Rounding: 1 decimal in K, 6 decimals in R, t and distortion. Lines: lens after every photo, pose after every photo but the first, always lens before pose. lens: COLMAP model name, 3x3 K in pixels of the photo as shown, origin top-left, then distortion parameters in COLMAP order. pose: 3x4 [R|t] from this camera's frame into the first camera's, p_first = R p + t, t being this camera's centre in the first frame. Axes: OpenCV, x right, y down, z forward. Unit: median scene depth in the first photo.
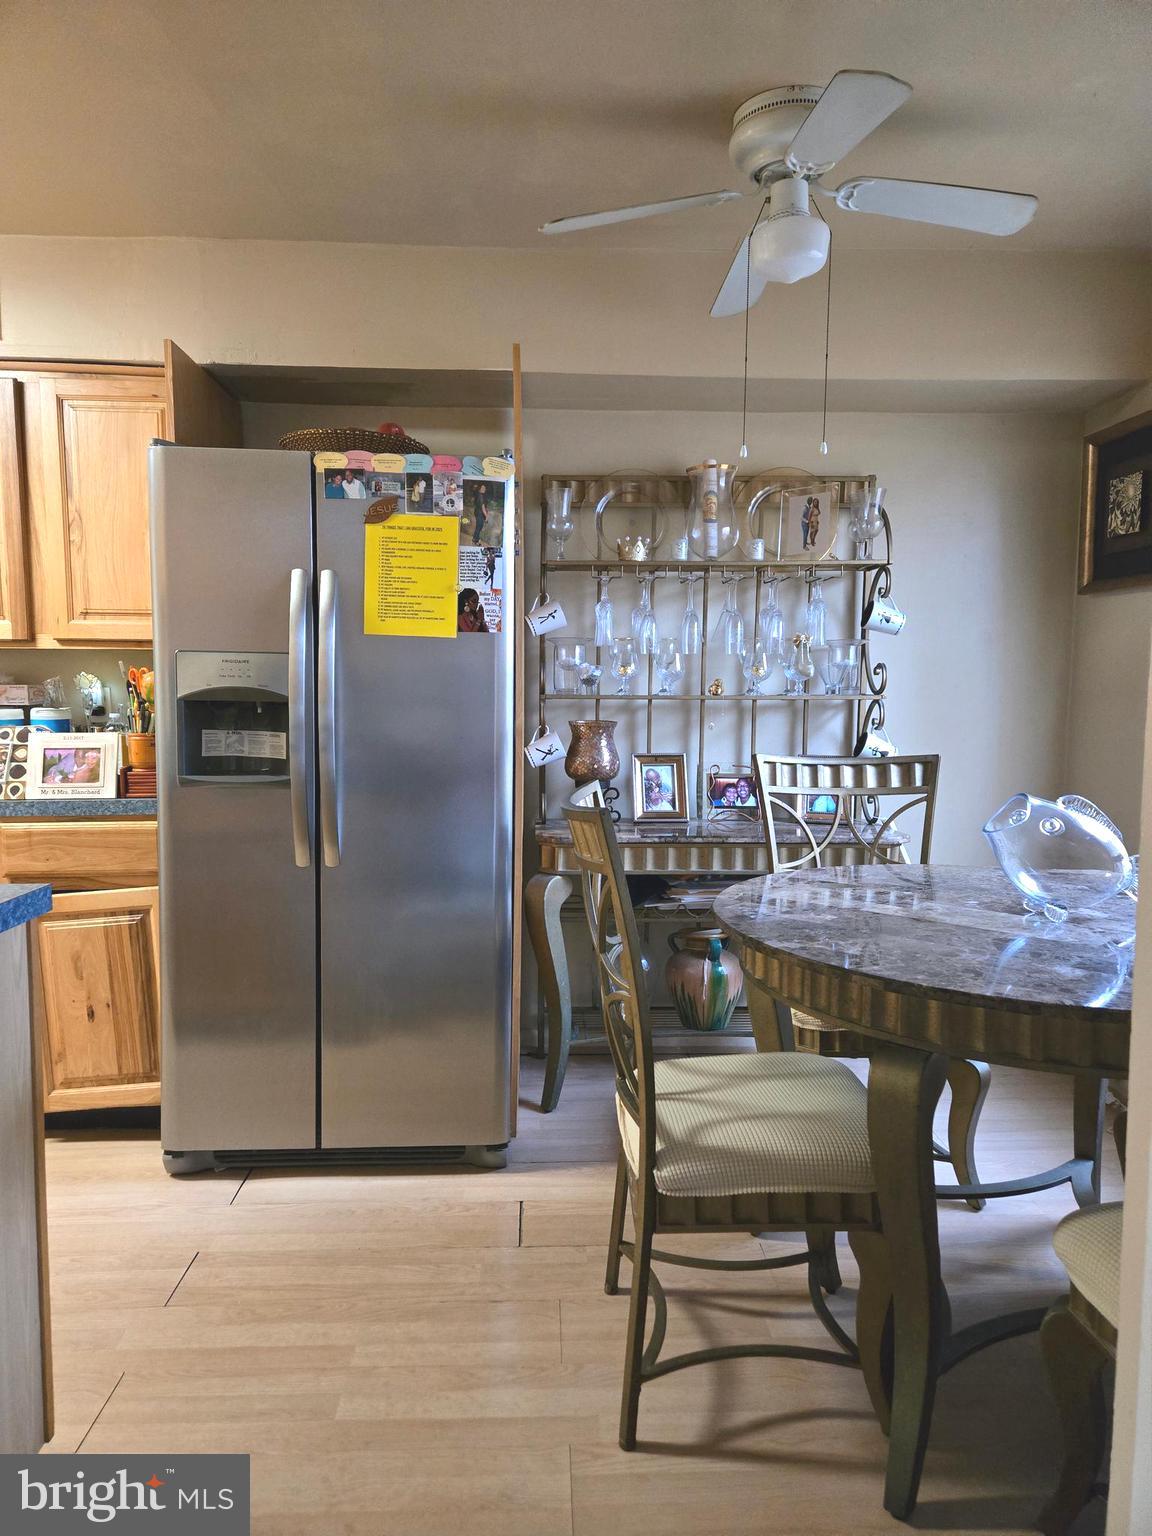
lens RADIAL K [[1018.2, 0, 578.2], [0, 1018.2, 778.2], [0, 0, 1]] dist [0.084651, -0.072848]
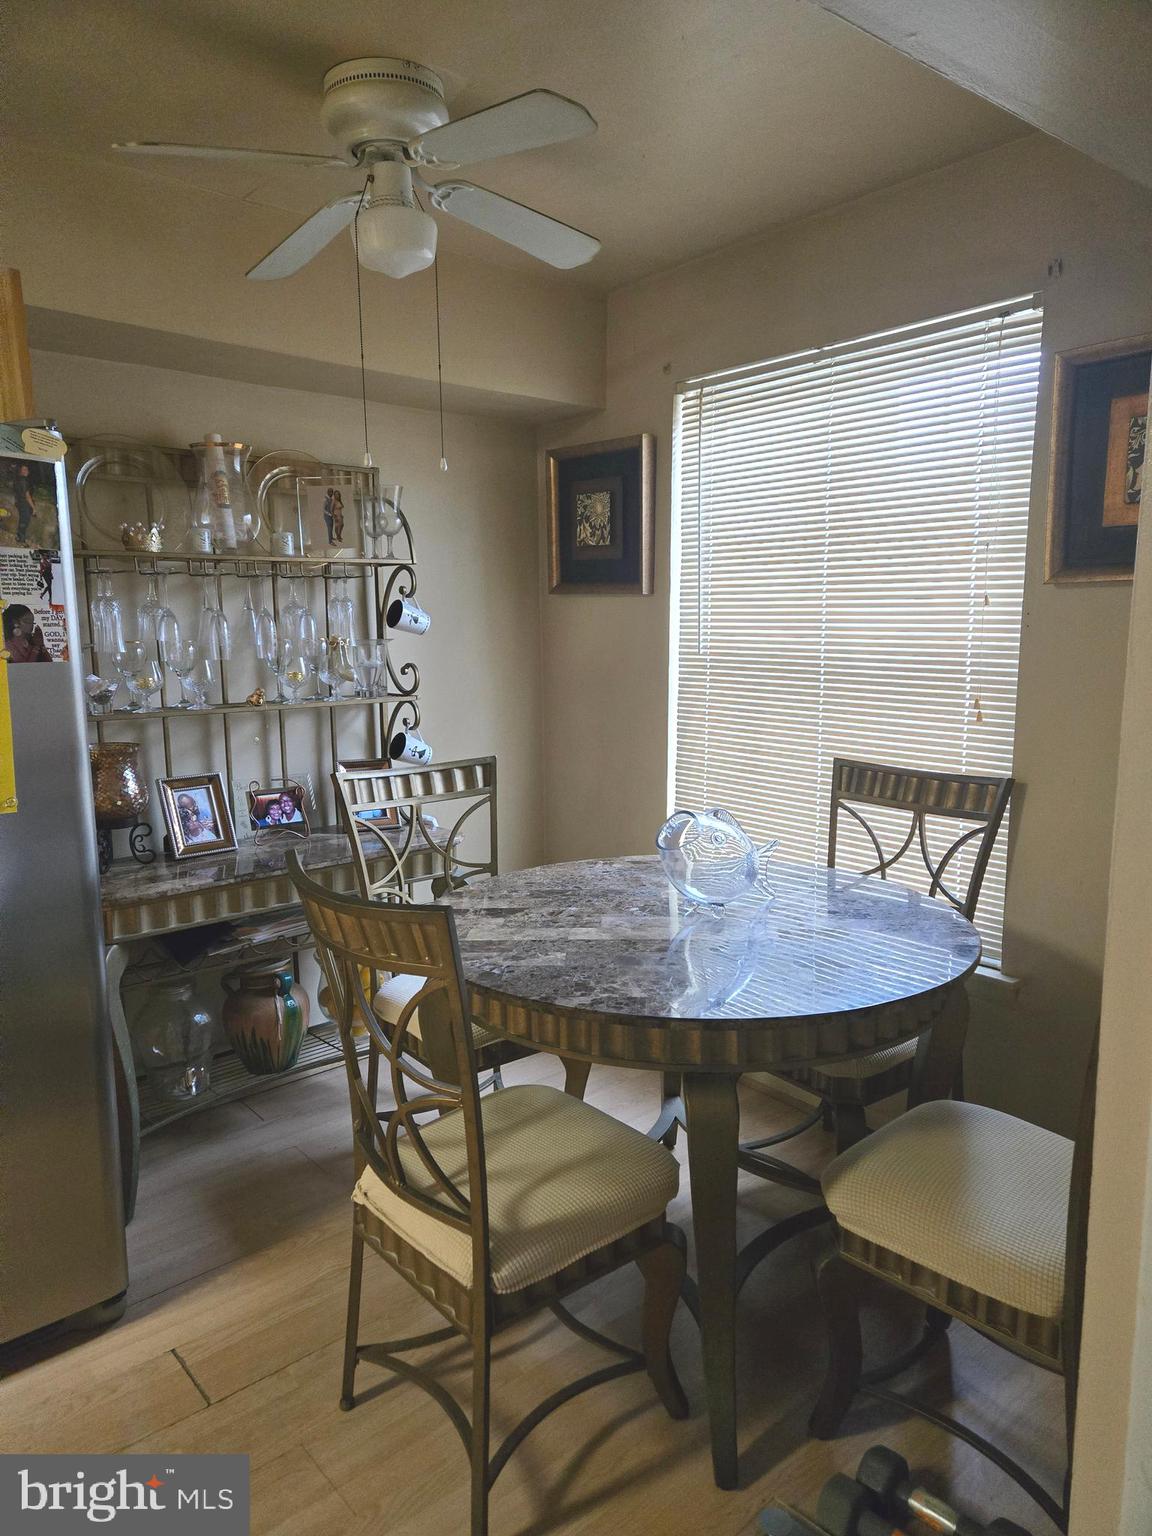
lens RADIAL K [[1015.9, 0, 578.6], [0, 1015.9, 791.0], [0, 0, 1]] dist [0.106363, -0.101636]
pose [[0.788941, -0.111484, 0.604270, -0.196731], [0.071495, 0.993379, 0.089927, -0.068569], [-0.610295, -0.027745, 0.791688, 0.112850]]
